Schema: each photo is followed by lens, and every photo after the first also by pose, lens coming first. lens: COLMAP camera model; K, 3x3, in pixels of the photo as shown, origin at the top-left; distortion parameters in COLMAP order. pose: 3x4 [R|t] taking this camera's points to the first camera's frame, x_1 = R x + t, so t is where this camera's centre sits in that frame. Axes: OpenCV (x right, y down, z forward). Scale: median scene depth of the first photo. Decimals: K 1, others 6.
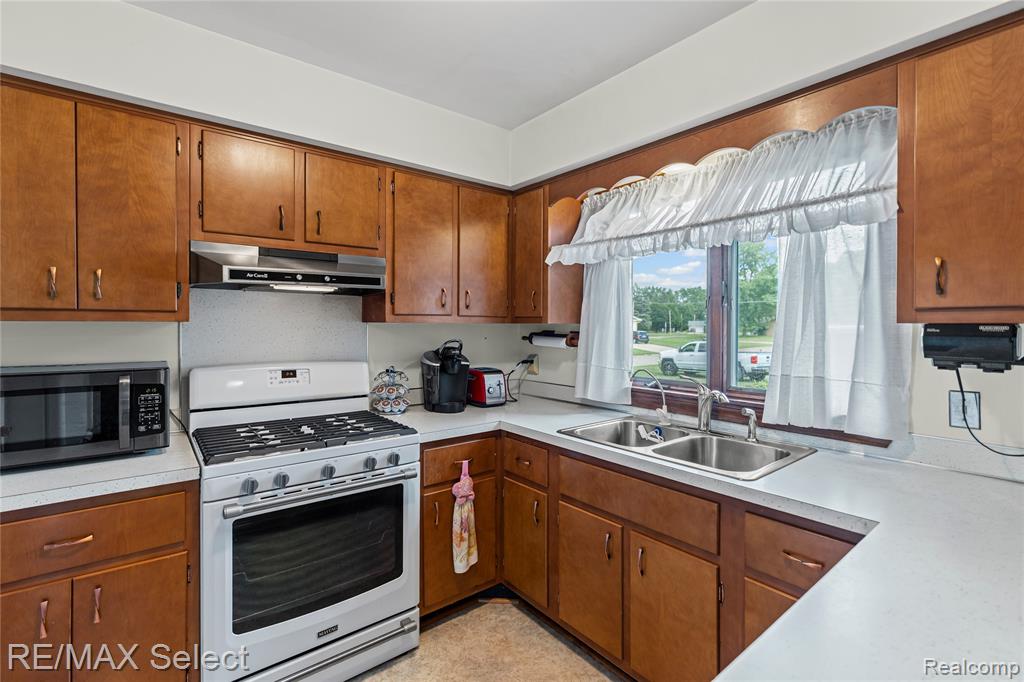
lens RADIAL K [[463.1, 0, 517.5], [0, 463.1, 327.7], [0, 0, 1]] dist [-0.010248, 0.000169]
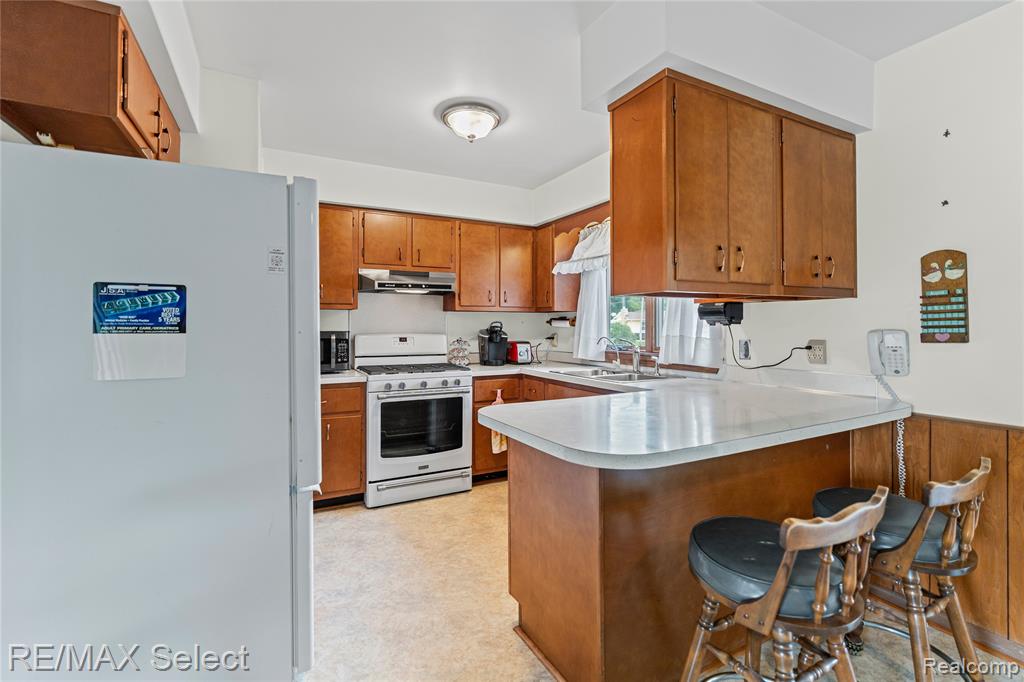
lens RADIAL K [[465.4, 0, 517.6], [0, 465.4, 321.3], [0, 0, 1]] dist [-0.011086, 0.004839]
pose [[0.982365, -0.005372, -0.186896, 0.267510], [0.002667, 0.999888, -0.014721, 0.055725], [0.186954, 0.013963, 0.982269, -0.663043]]
